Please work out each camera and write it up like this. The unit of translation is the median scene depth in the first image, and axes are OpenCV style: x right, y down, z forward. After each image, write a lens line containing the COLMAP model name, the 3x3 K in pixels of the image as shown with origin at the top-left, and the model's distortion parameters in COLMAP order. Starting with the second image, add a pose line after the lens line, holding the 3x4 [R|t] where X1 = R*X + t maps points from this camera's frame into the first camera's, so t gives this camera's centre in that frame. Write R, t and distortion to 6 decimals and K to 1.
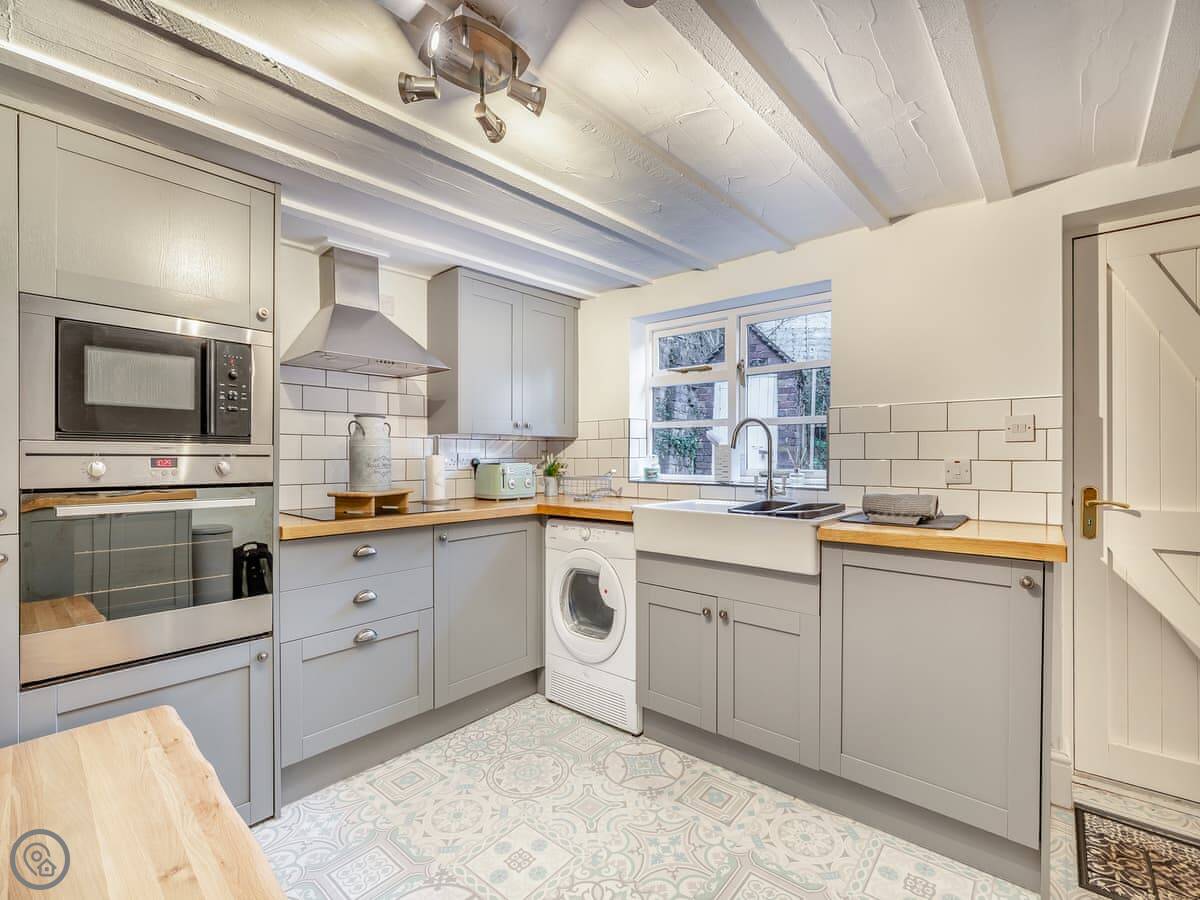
lens RADIAL K [[556.1, 0, 601.5], [0, 556.1, 452.1], [0, 0, 1]] dist [-0.003481, 0.000008]
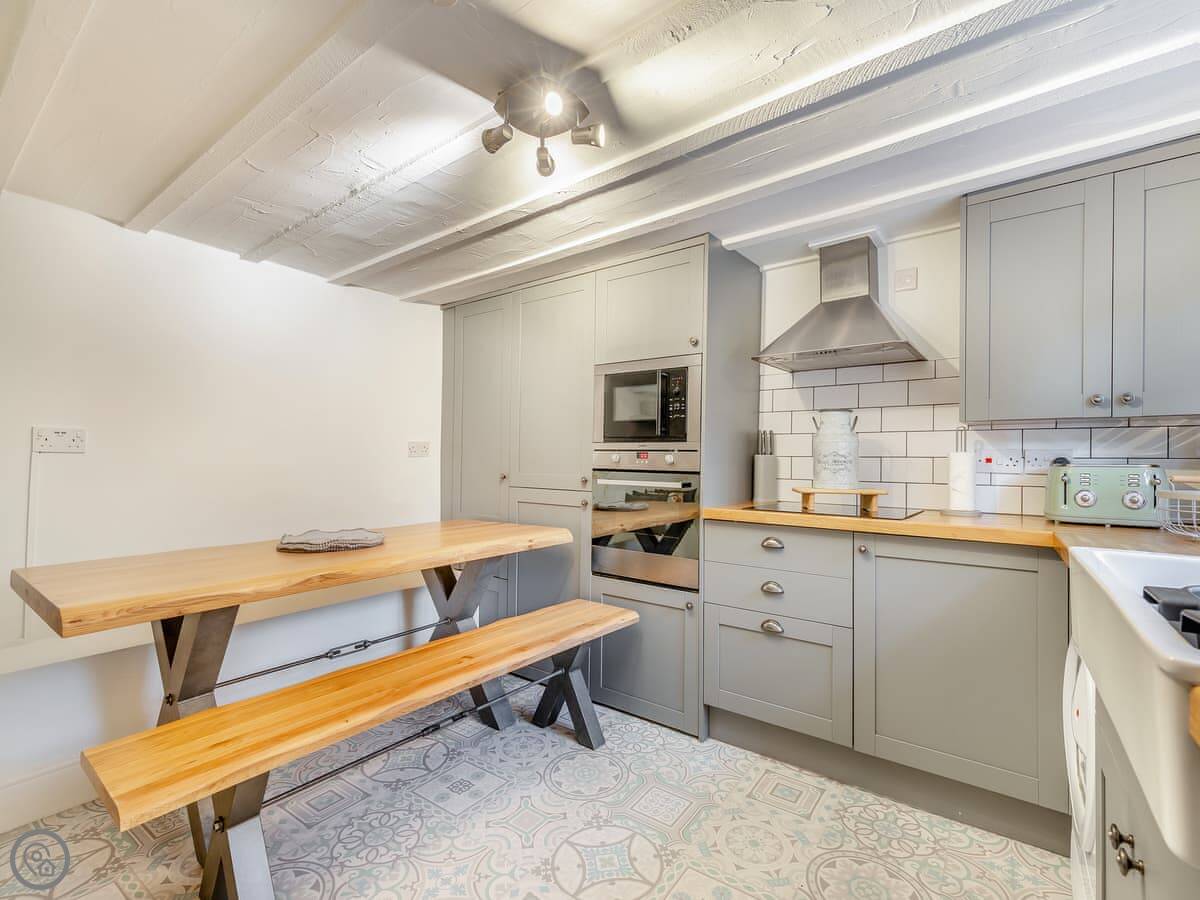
lens RADIAL K [[532.5, 0, 602.6], [0, 532.5, 453.6], [0, 0, 1]] dist [0.003383, -0.000203]
pose [[0.076229, -0.009912, -0.997041, 0.613612], [-0.004567, 0.999937, -0.010290, 0.026968], [0.997080, 0.005338, 0.076179, 0.699896]]
